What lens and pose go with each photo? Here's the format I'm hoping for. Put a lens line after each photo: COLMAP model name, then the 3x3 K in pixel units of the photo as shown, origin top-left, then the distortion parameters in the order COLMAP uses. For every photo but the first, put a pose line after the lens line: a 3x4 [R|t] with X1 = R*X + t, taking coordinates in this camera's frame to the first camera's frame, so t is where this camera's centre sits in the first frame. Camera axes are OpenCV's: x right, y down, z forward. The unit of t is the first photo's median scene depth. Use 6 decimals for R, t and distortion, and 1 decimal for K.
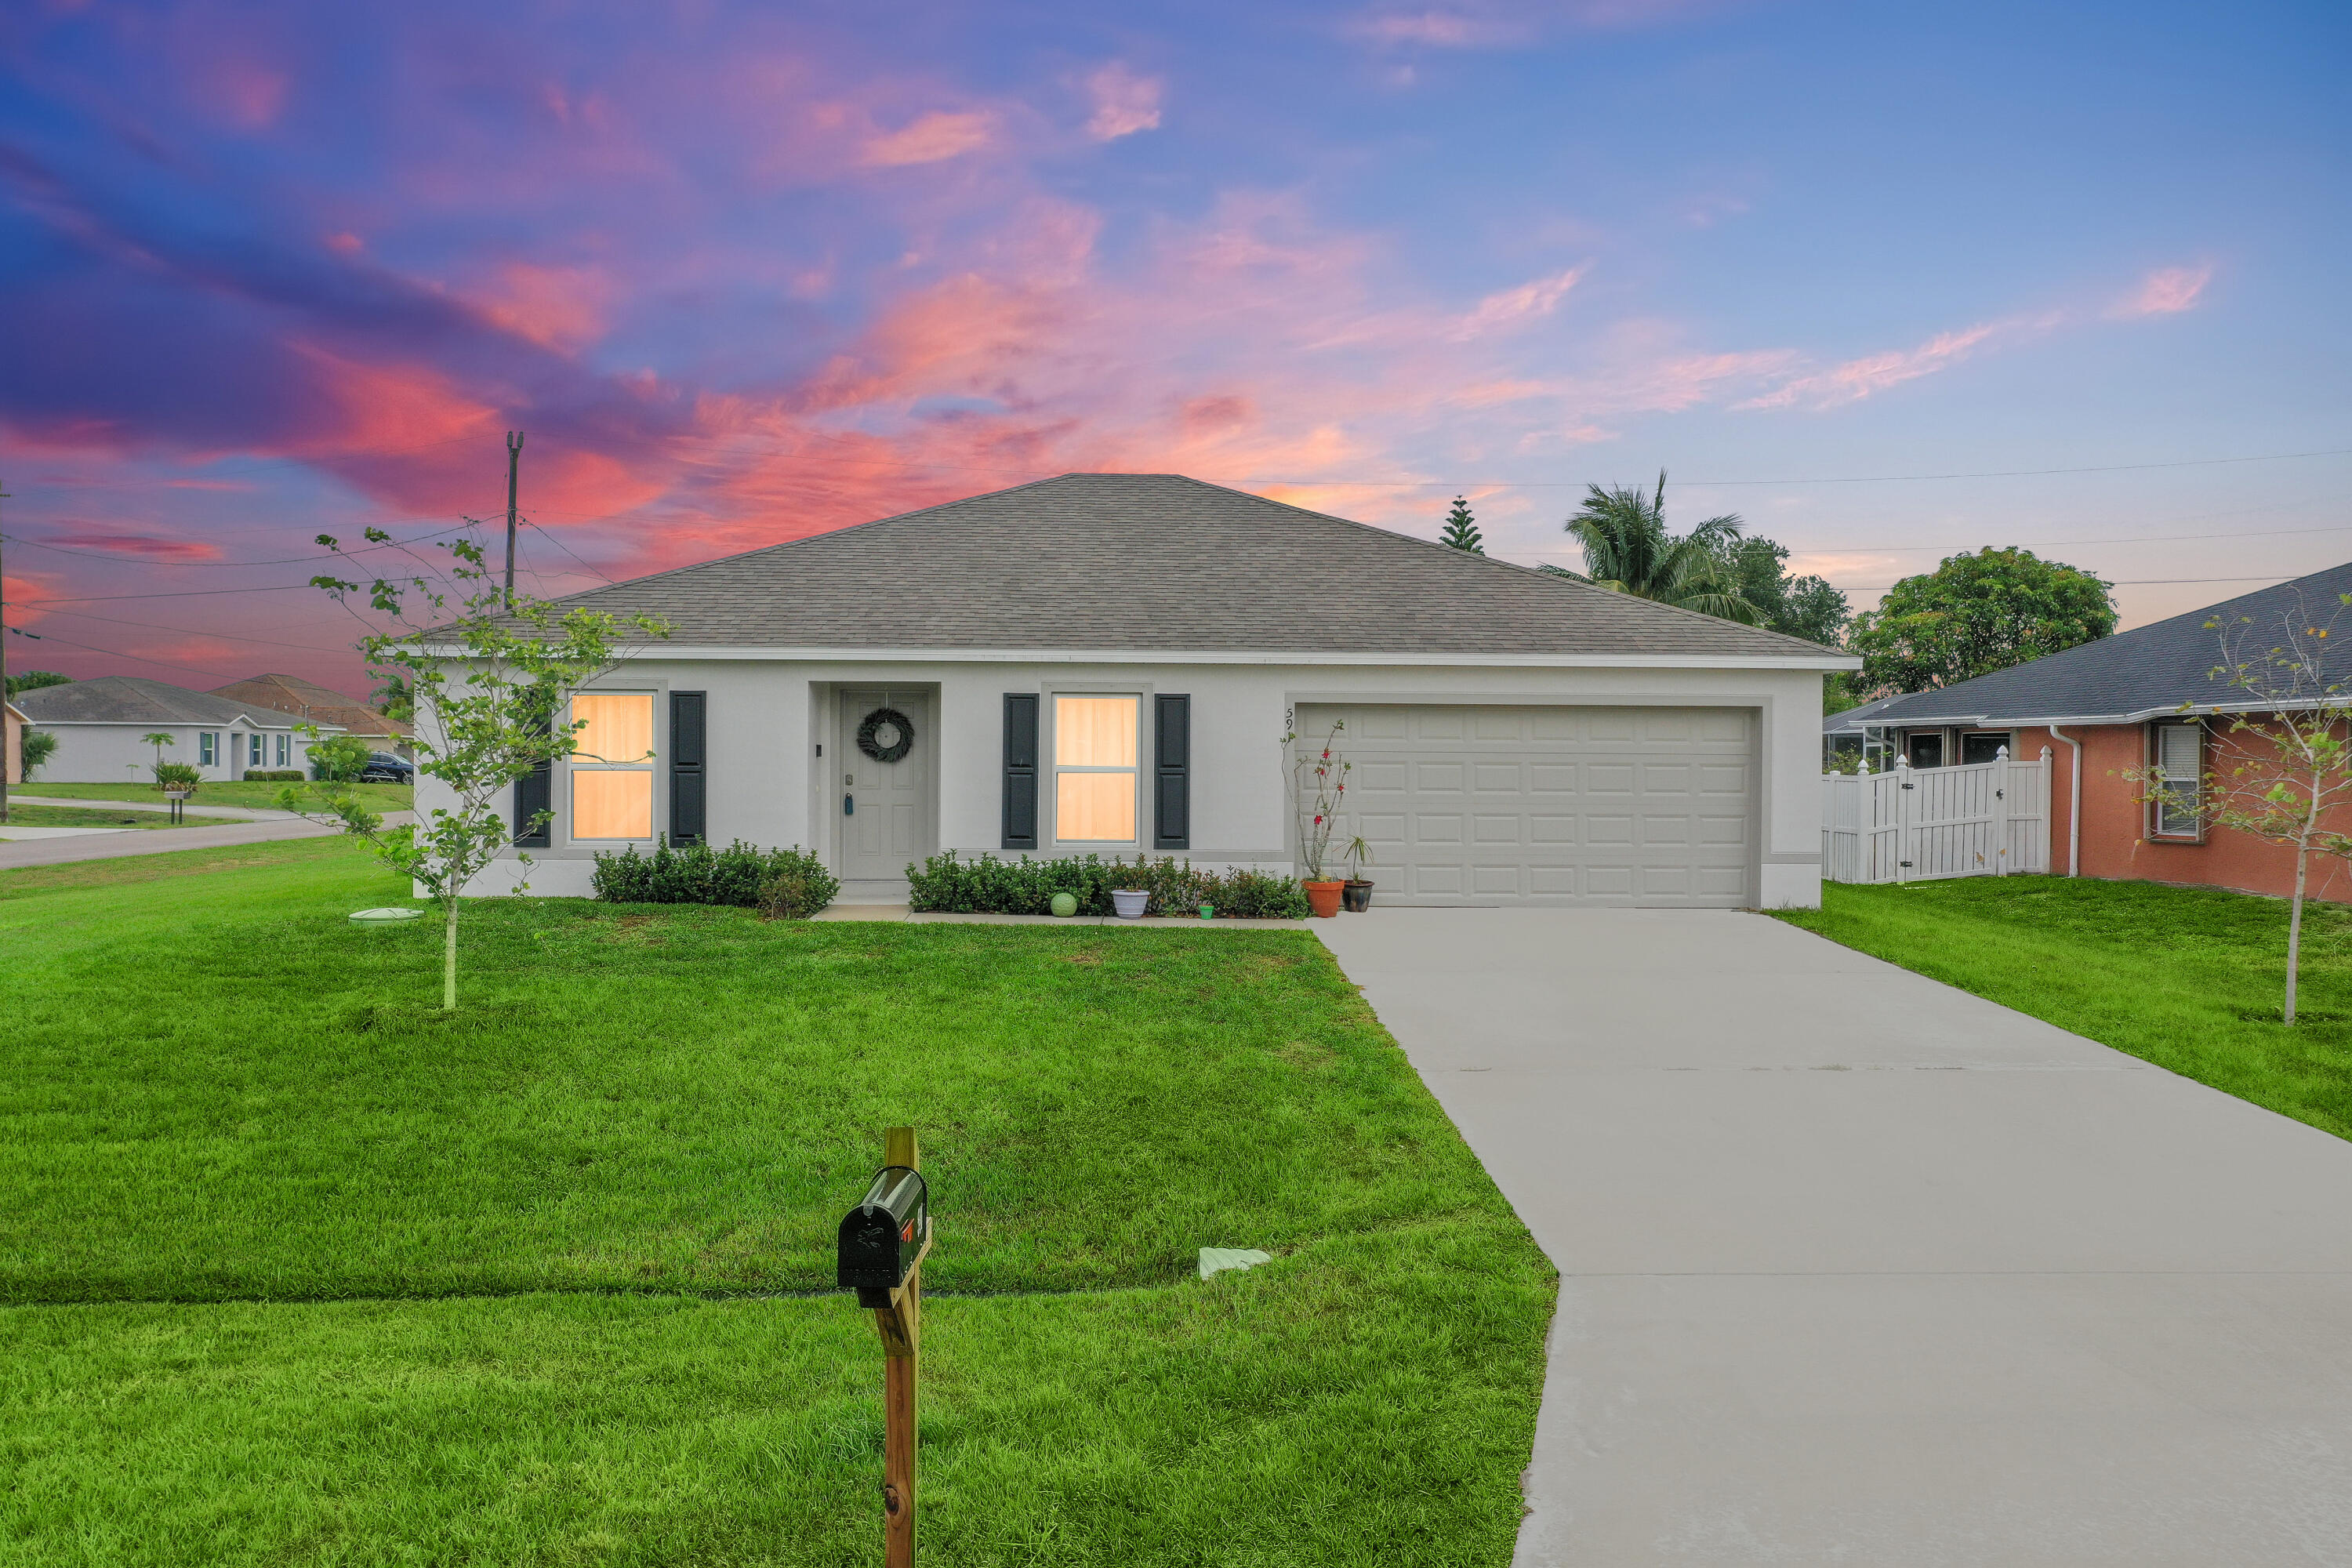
lens RADIAL K [[1869.4, 0, 1176.0], [0, 1869.4, 784.0], [0, 0, 1]] dist [0.003064, 0.005502]
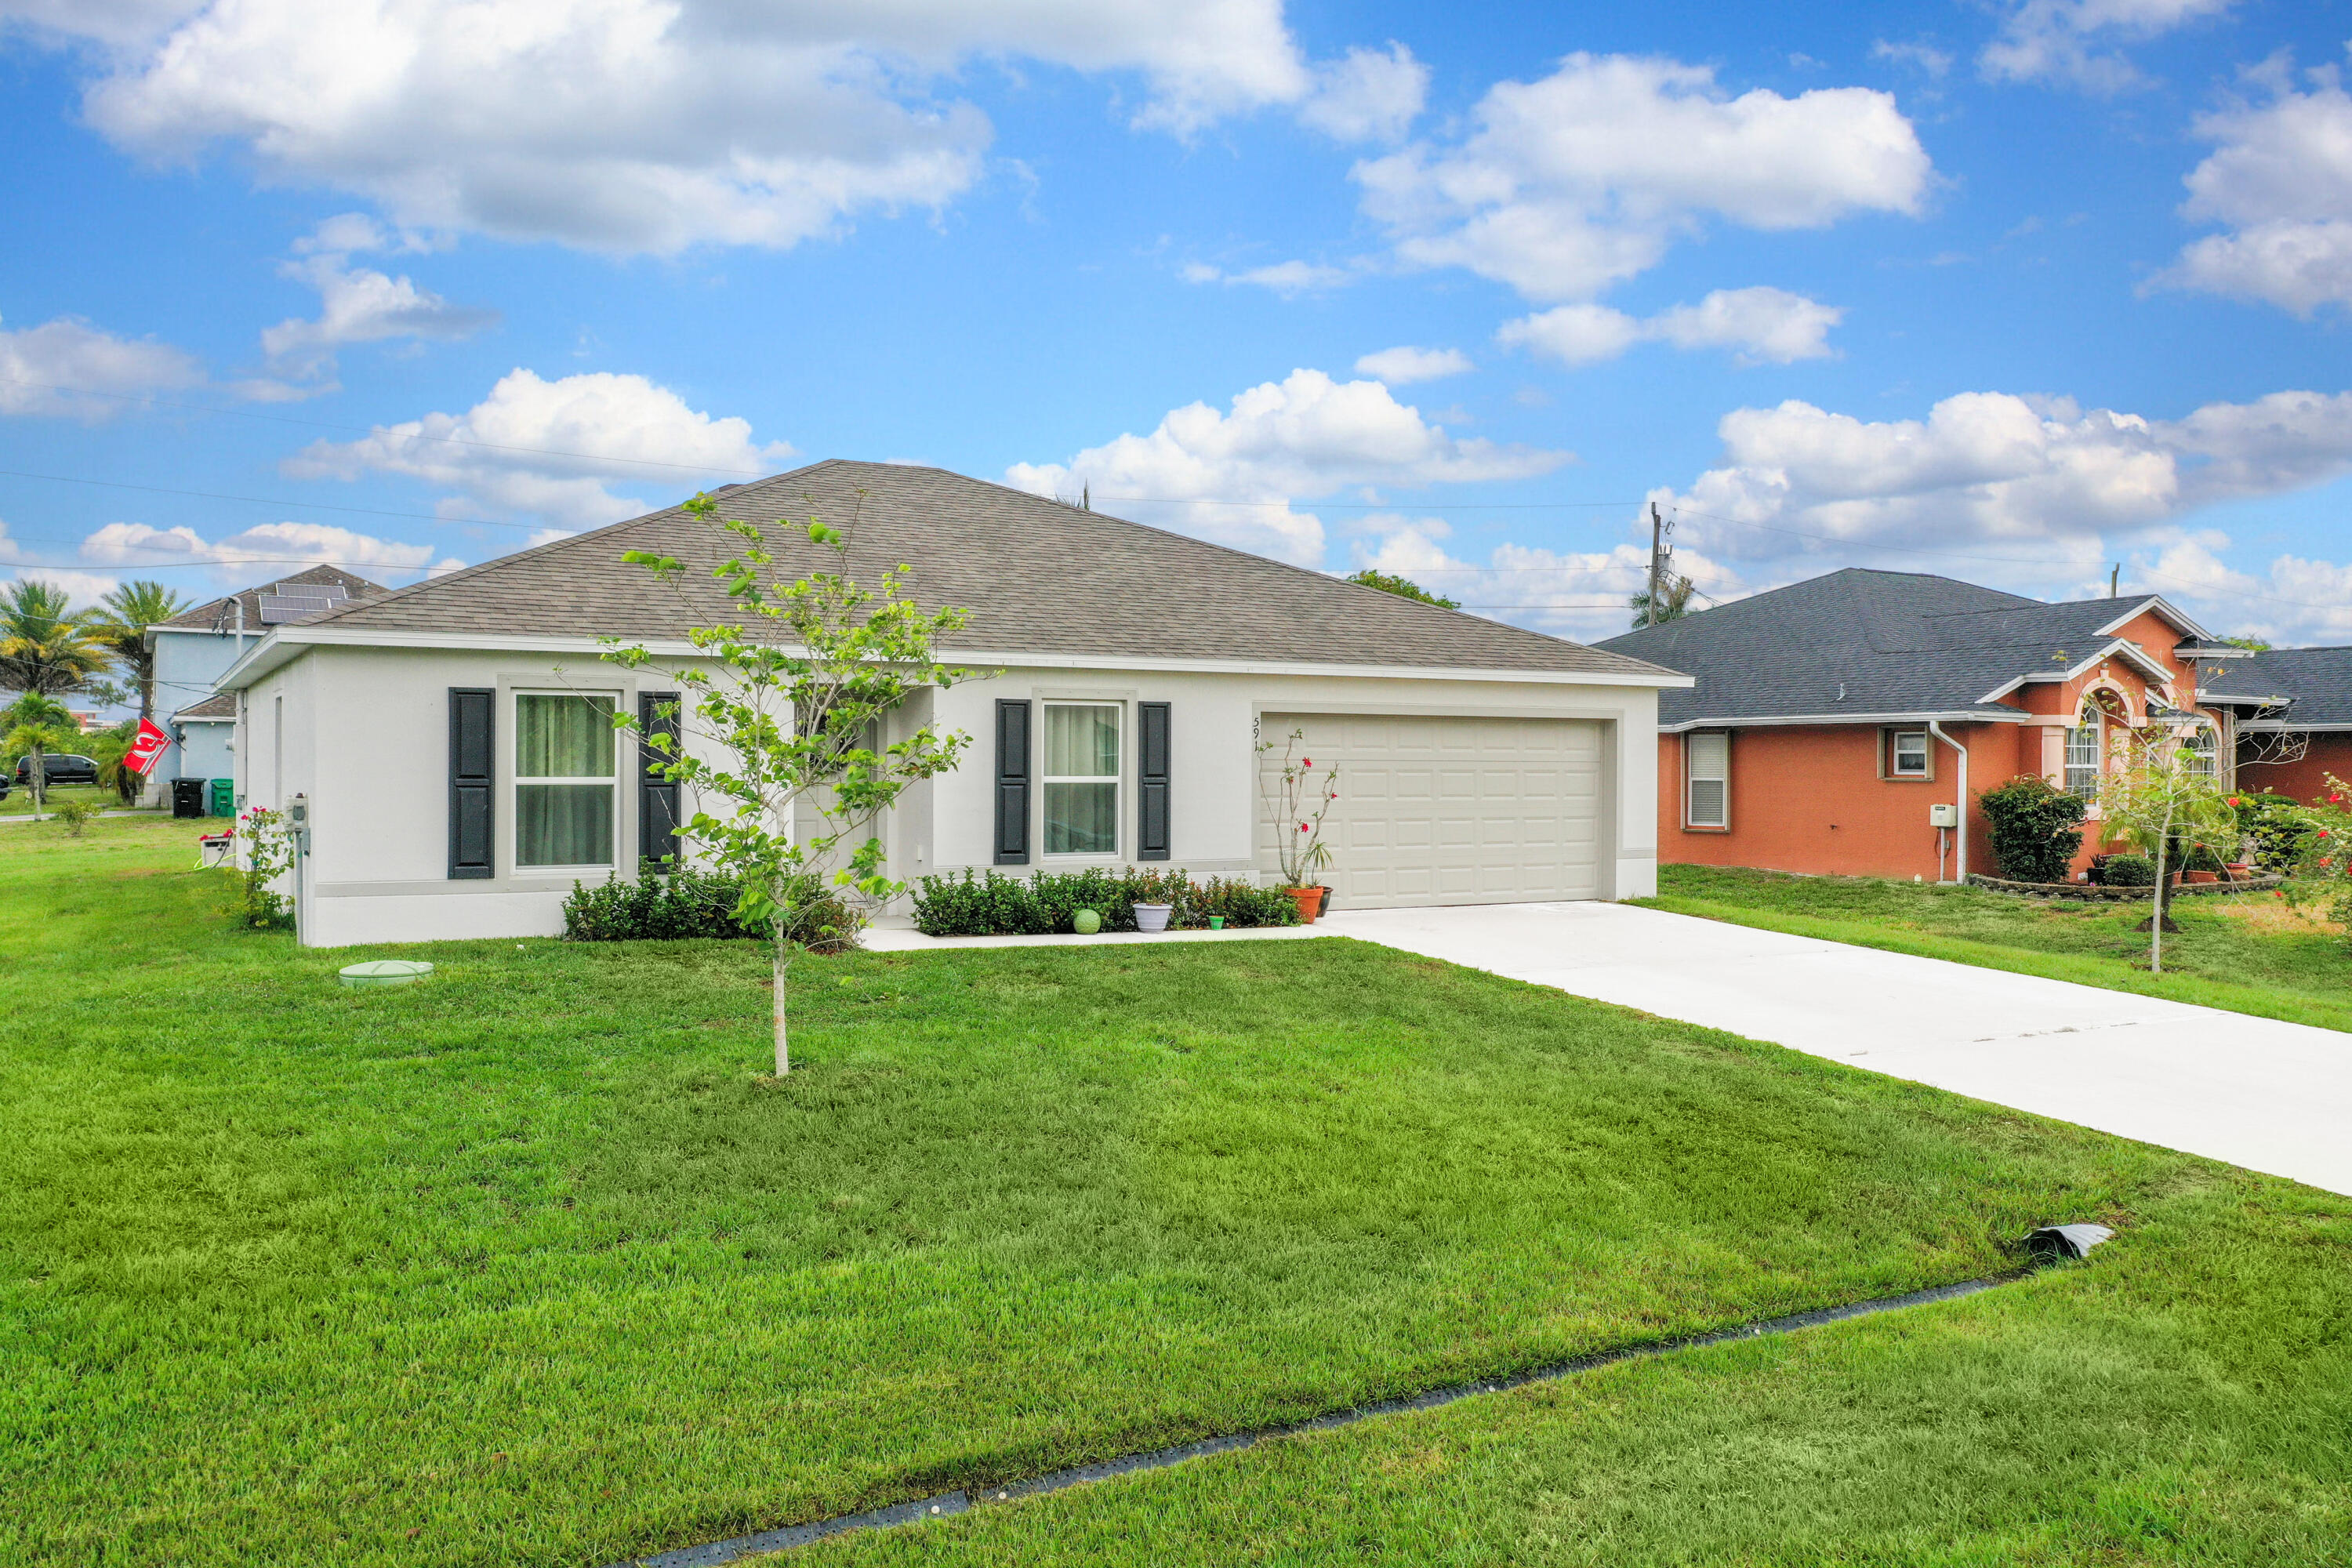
lens RADIAL K [[1869.4, 0, 1176.0], [0, 1869.4, 784.0], [0, 0, 1]] dist [0.003064, 0.005502]
pose [[0.883648, -0.009063, 0.468063, -0.451688], [0.010524, 0.999944, -0.000507, -0.004558], [-0.468033, 0.005374, 0.883695, 0.133129]]
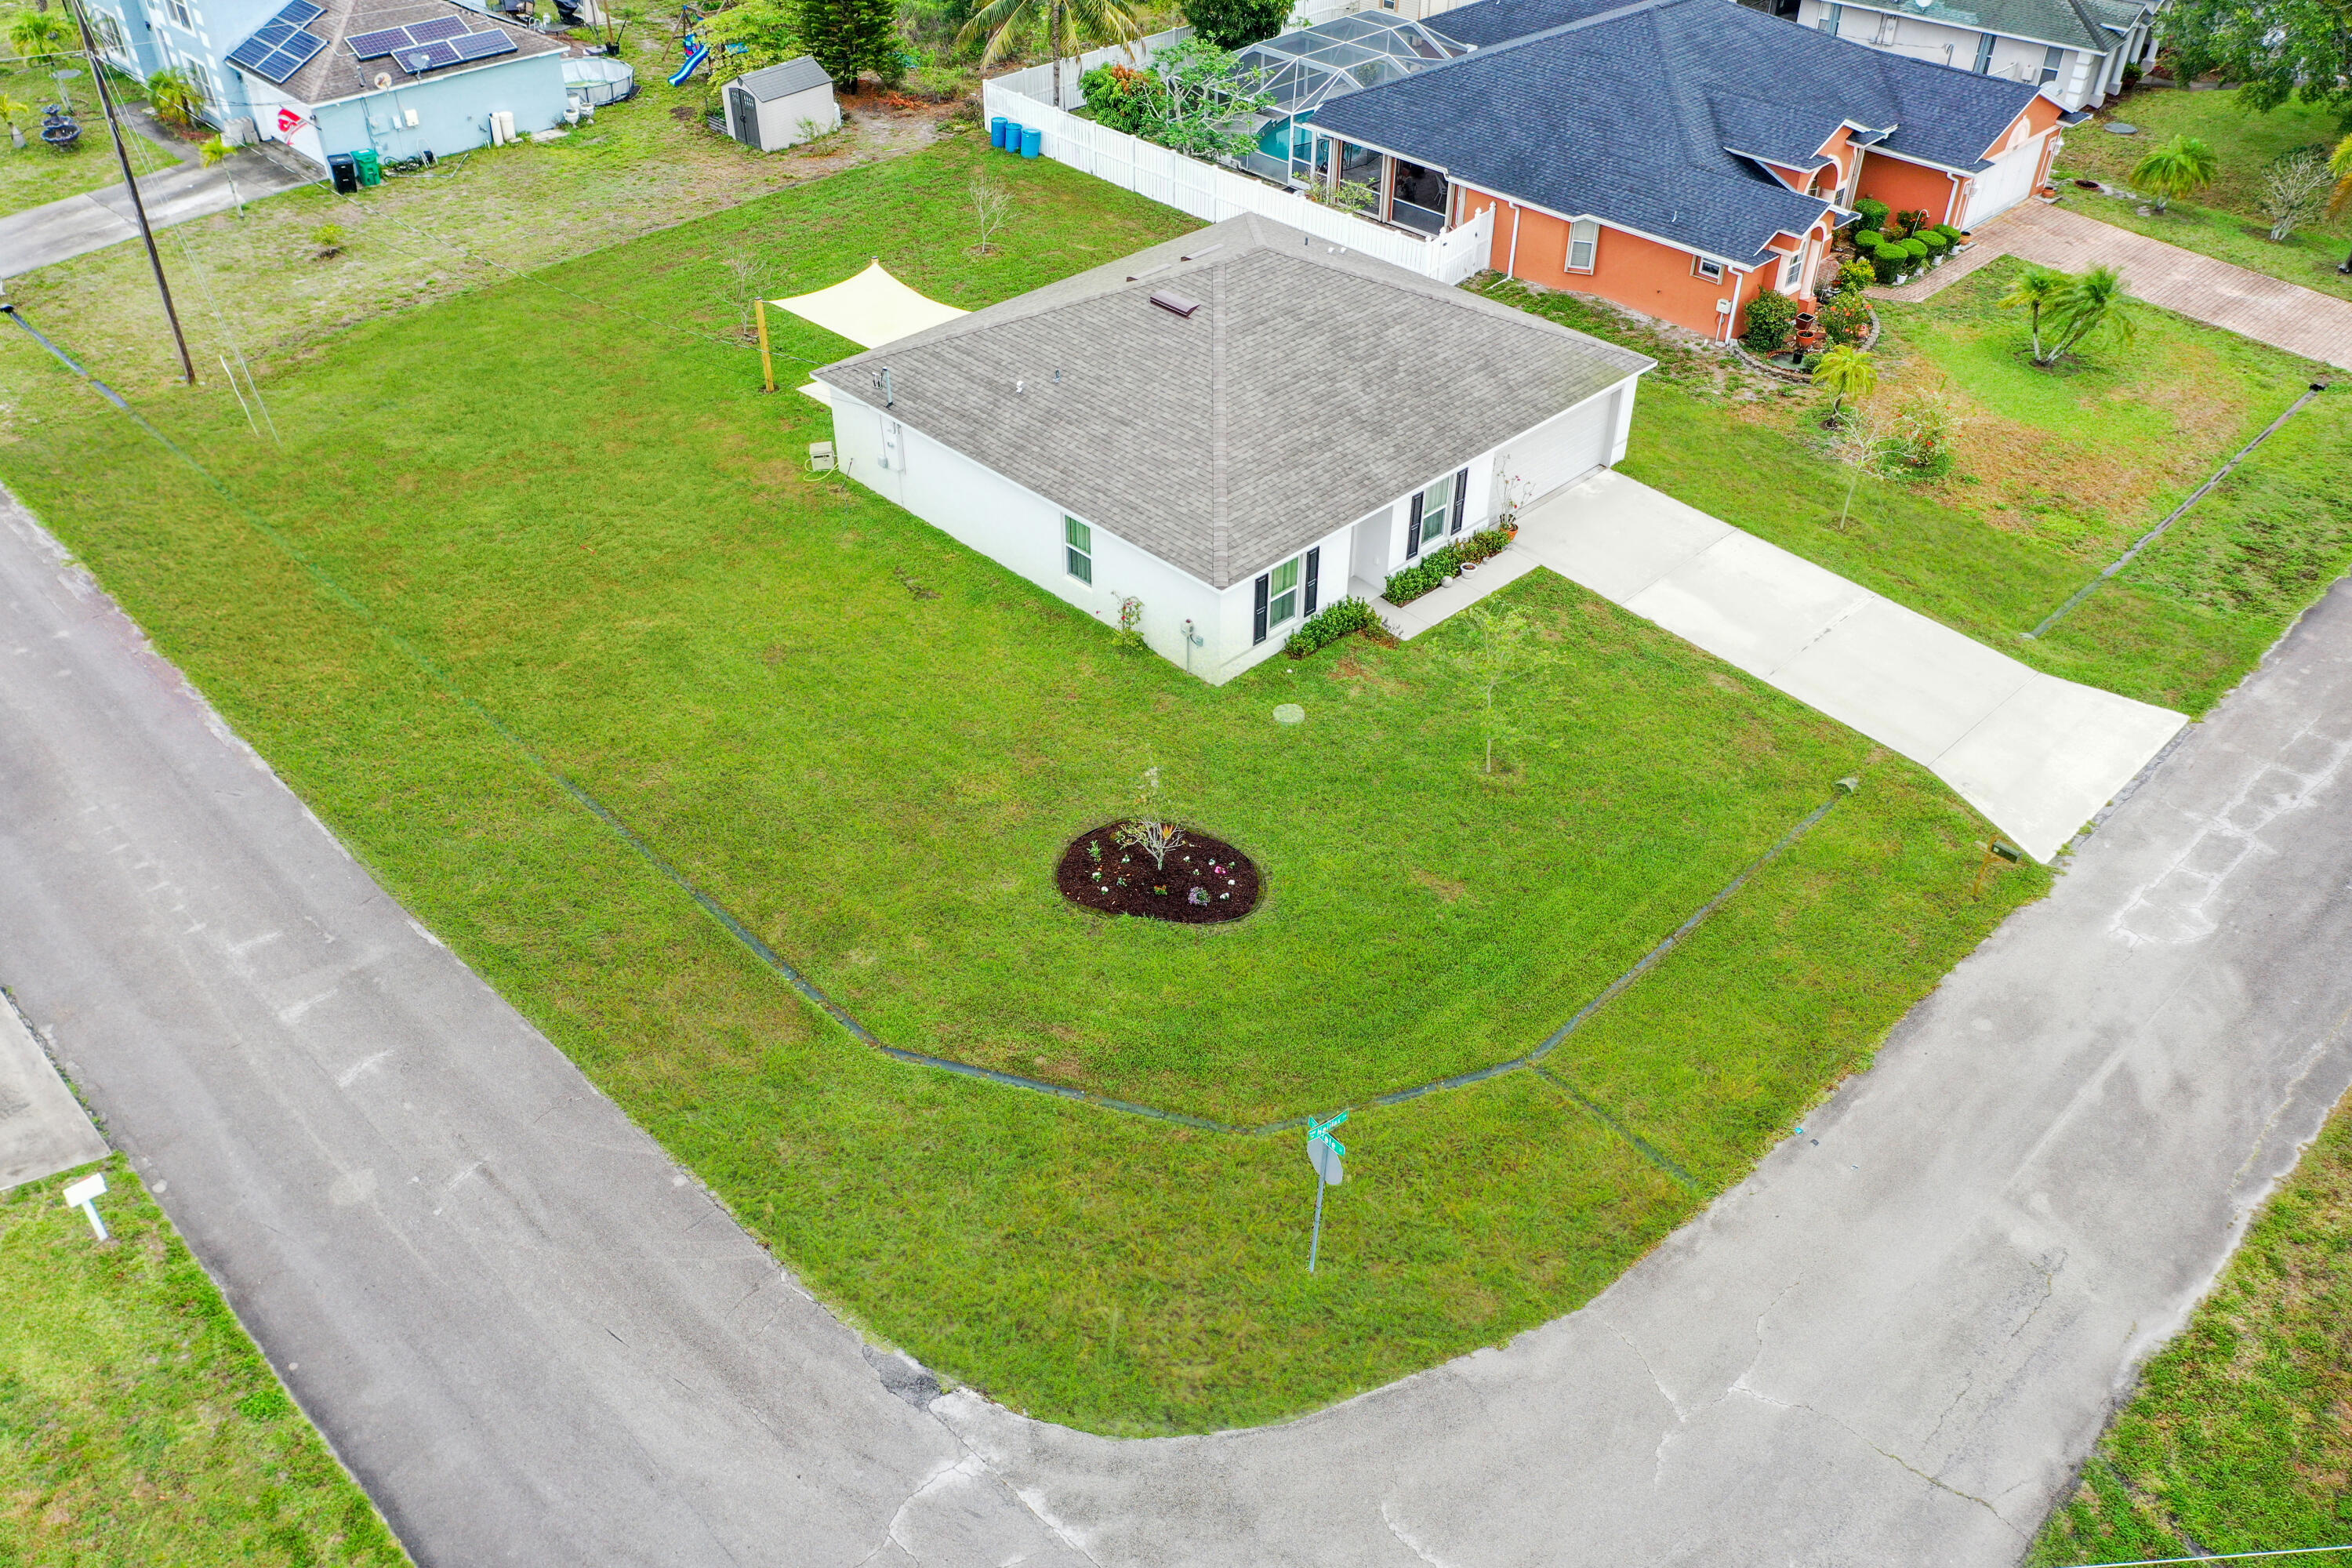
lens RADIAL K [[1869.4, 0, 1176.0], [0, 1869.4, 784.0], [0, 0, 1]] dist [0.003064, 0.005502]
pose [[0.728865, -0.428312, 0.534139, -1.564745], [0.026389, 0.797150, 0.603205, -1.074104], [-0.684148, -0.425560, 0.592317, -0.217929]]
